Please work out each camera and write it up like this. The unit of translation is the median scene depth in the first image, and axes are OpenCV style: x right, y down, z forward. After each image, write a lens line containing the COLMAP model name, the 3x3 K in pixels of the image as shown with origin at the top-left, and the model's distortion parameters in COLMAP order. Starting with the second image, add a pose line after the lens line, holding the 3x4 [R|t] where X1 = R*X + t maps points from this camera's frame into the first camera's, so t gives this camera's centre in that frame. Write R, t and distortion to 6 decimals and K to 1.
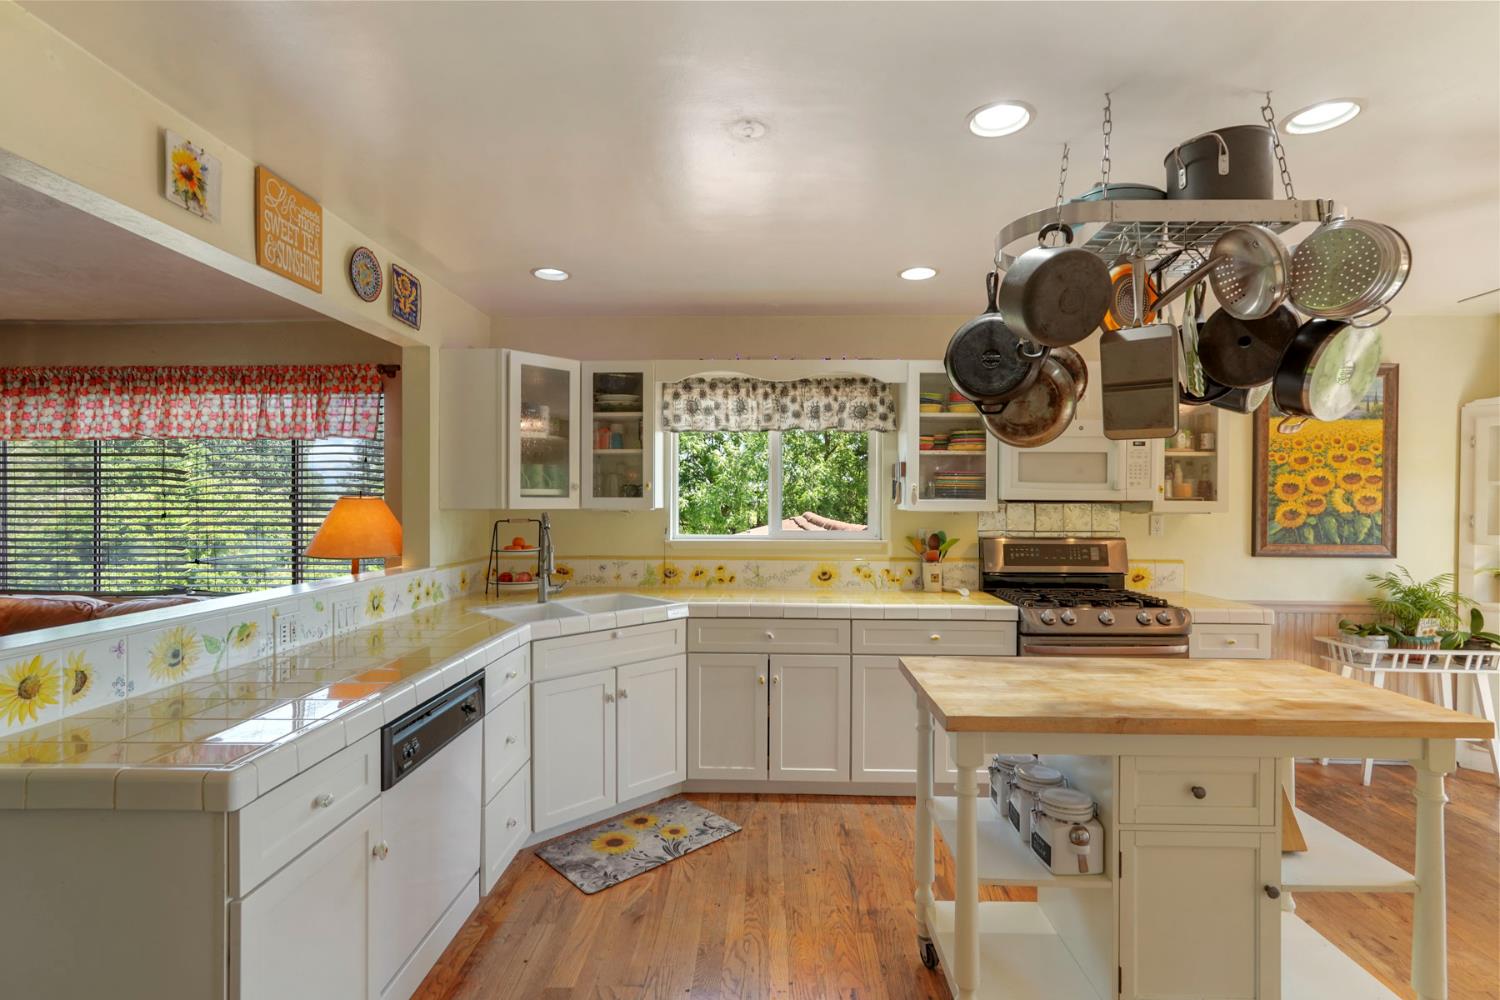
lens RADIAL K [[714.5, 0, 748.9], [0, 714.5, 500.5], [0, 0, 1]] dist [-0.001917, 0.000599]
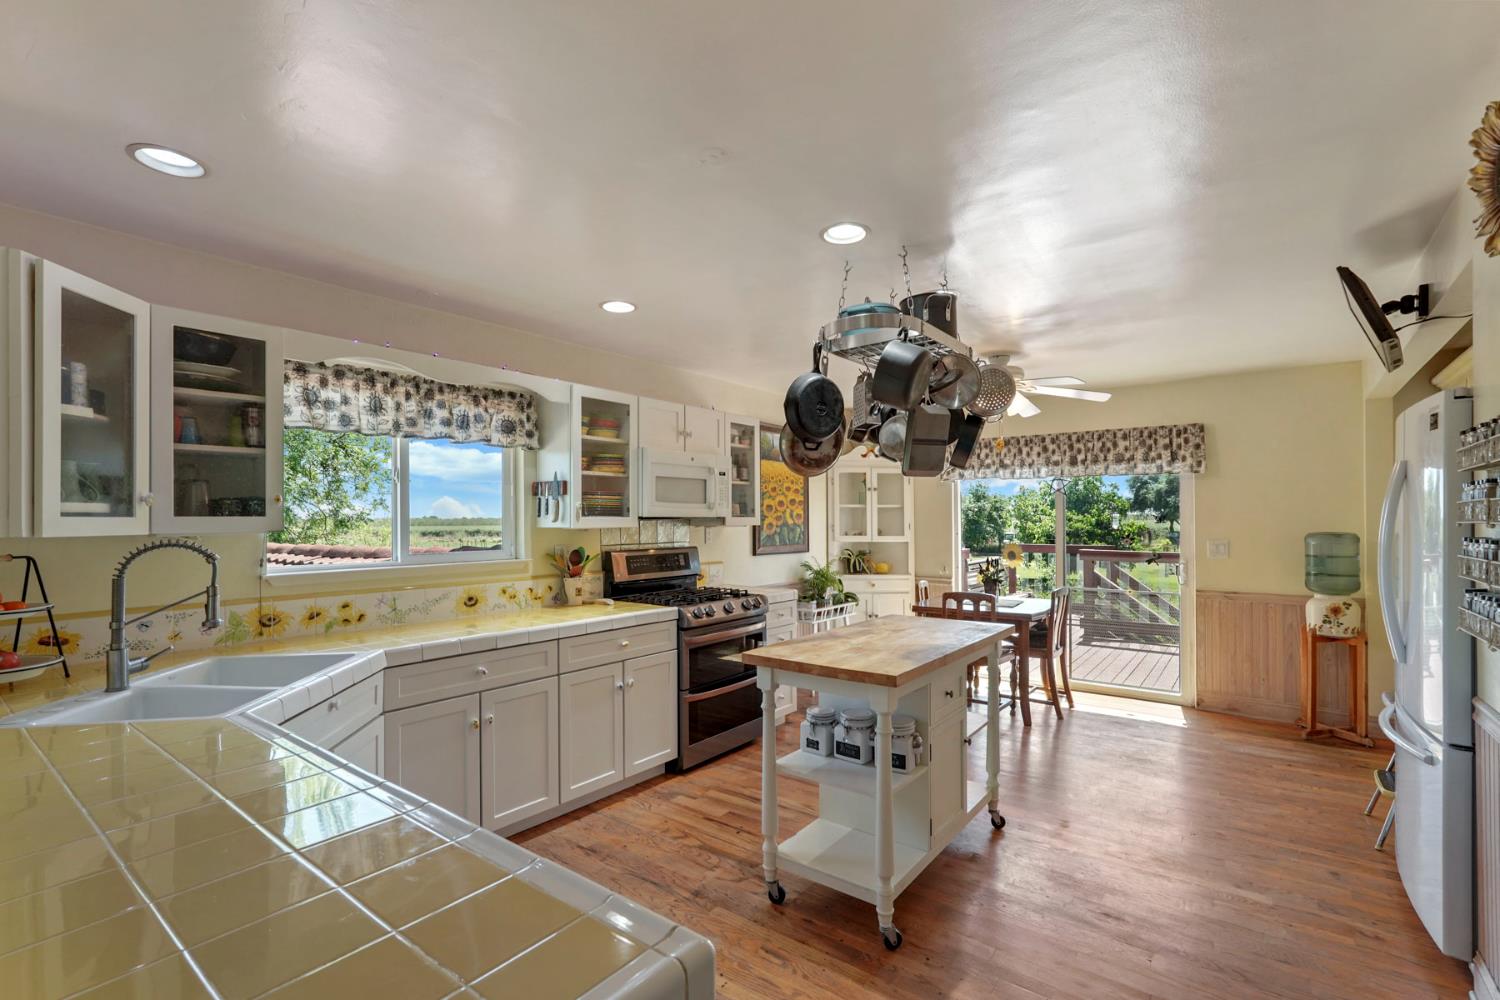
lens RADIAL K [[684.2, 0, 750.3], [0, 684.2, 511.7], [0, 0, 1]] dist [0.004482, 0.001632]
pose [[0.583465, 0.001380, 0.812137, -0.408446], [0.007194, 0.999951, -0.006867, -0.000802], [-0.812106, 0.009849, 0.583427, 0.202171]]
